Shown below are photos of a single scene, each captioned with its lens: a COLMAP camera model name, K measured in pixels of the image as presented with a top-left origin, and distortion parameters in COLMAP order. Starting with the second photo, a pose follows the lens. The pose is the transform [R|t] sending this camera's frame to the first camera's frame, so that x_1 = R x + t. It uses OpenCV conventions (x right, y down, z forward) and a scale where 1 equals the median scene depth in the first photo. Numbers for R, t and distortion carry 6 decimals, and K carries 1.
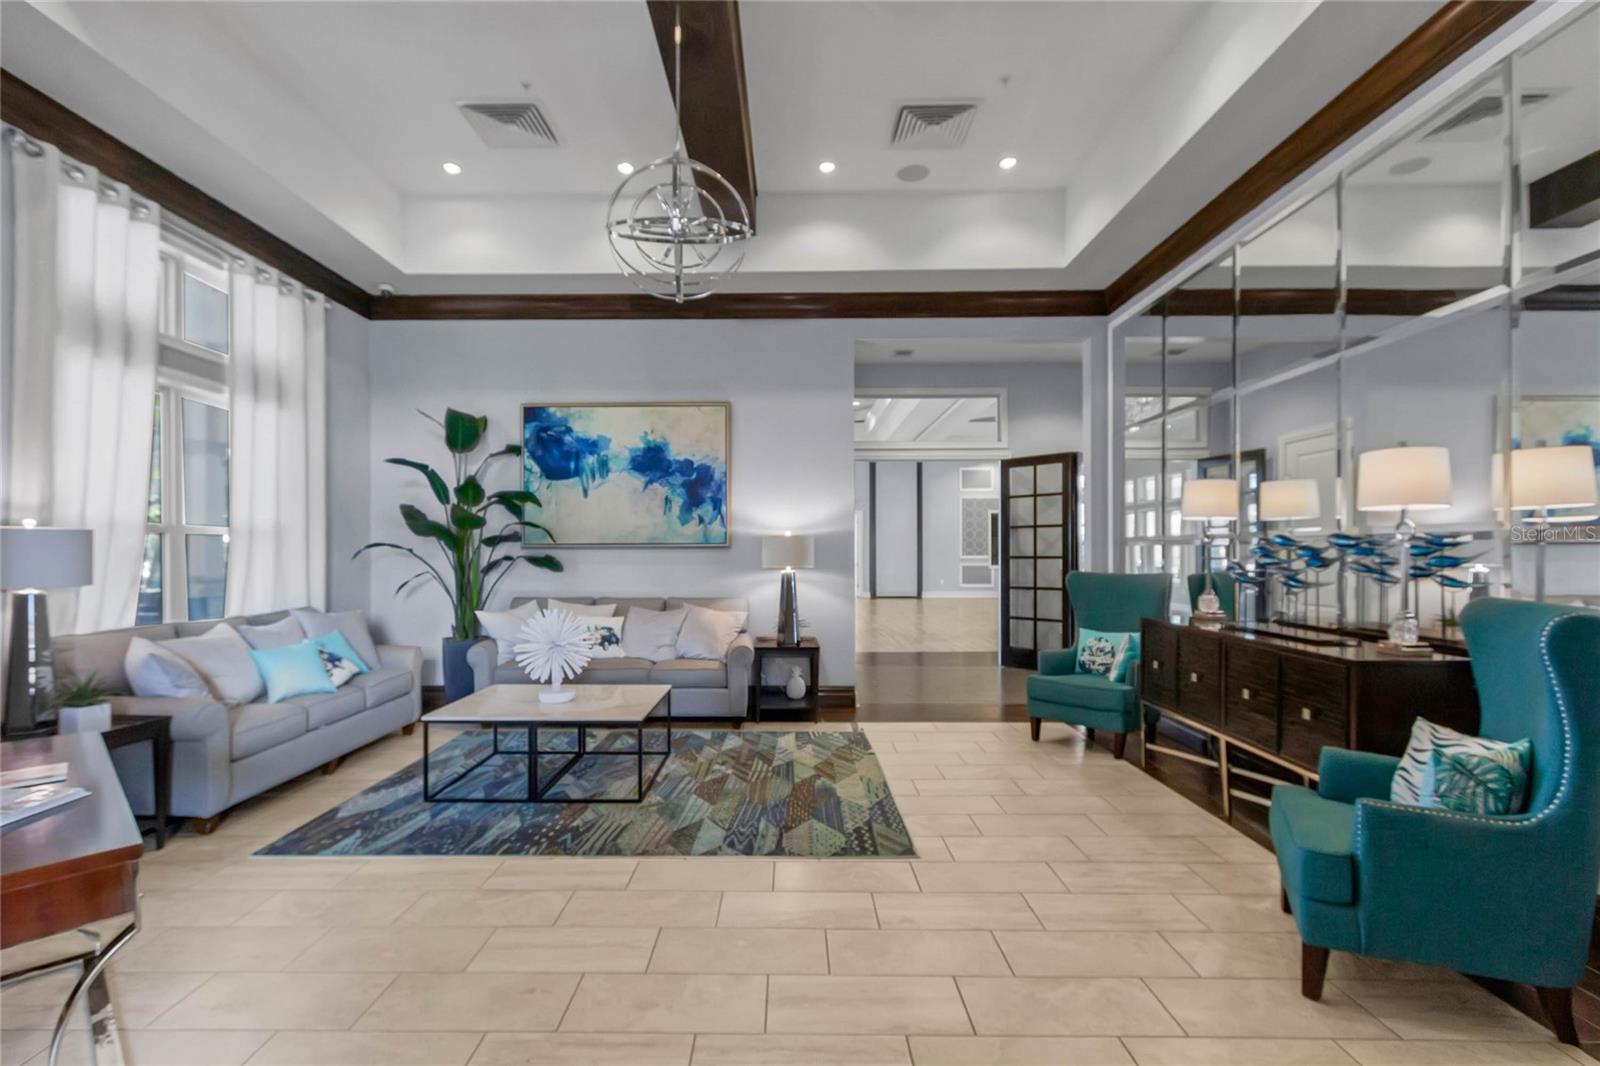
lens RADIAL K [[766.0, 0, 791.8], [0, 766.0, 541.6], [0, 0, 1]] dist [-0.002098, 0.000504]
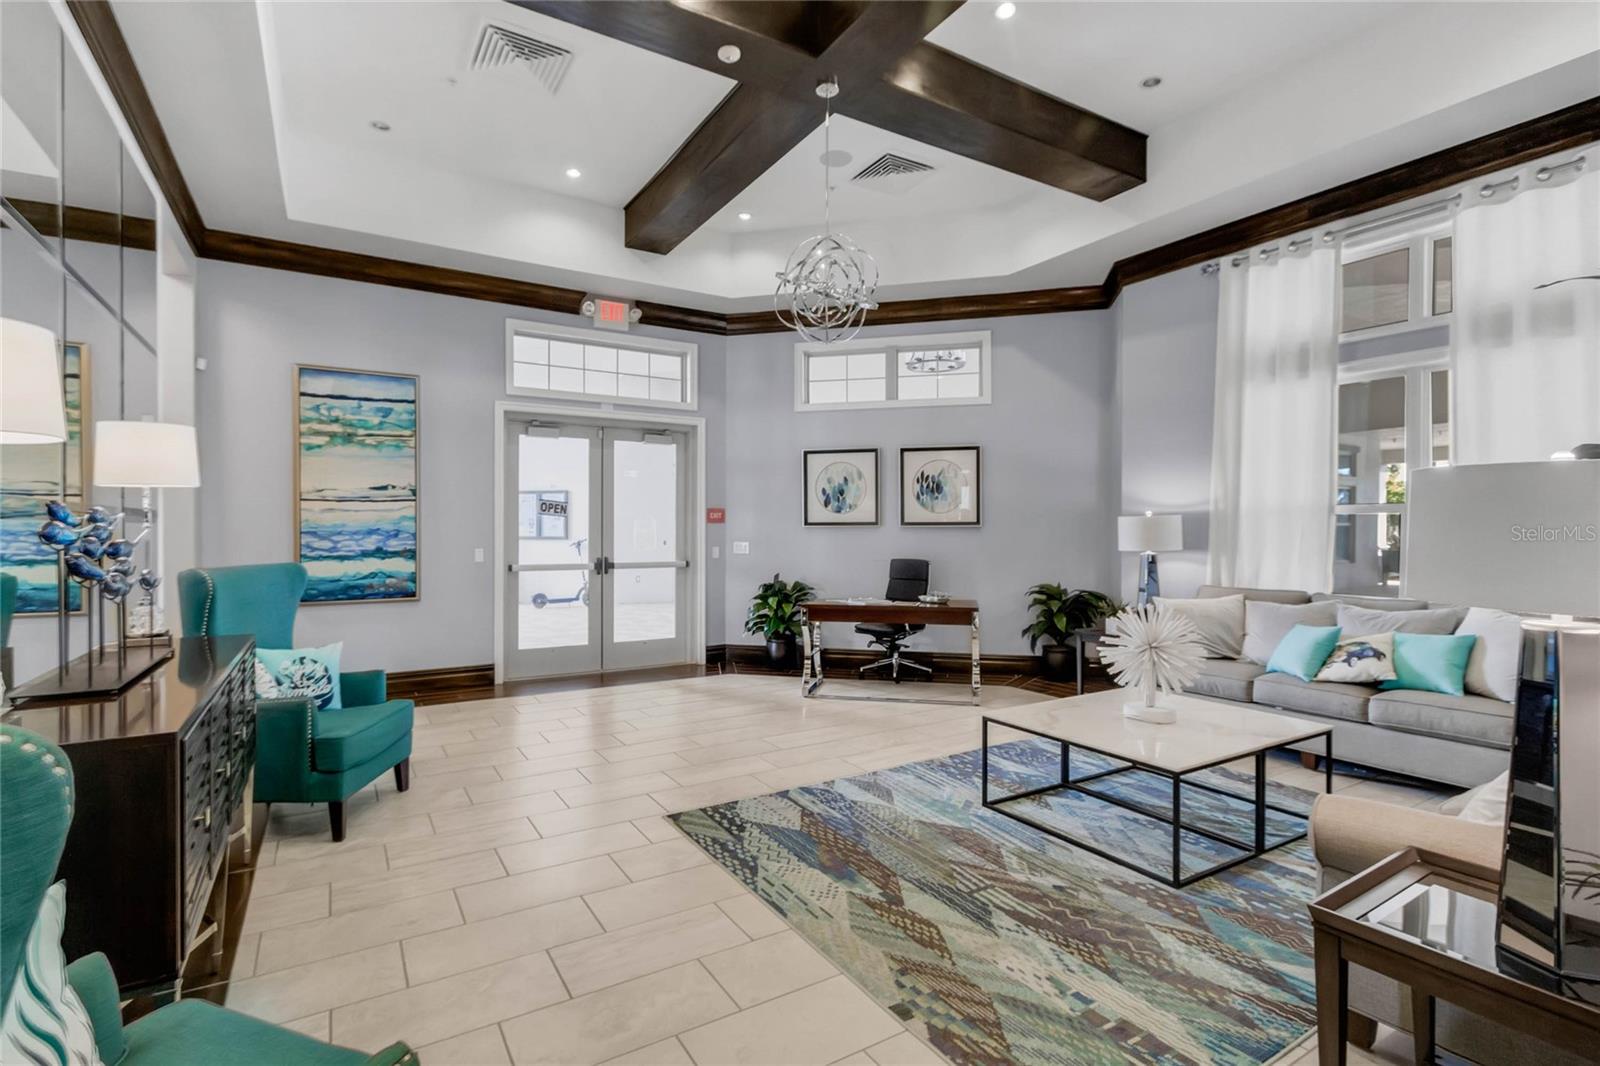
lens RADIAL K [[751.7, 0, 797.6], [0, 751.7, 536.6], [0, 0, 1]] dist [0.000788, 0.000036]
pose [[-0.850293, 0.003716, -0.526296, 0.465187], [0.004212, 0.999991, 0.000255, 0.019673], [0.526292, -0.002000, -0.850301, 1.662854]]
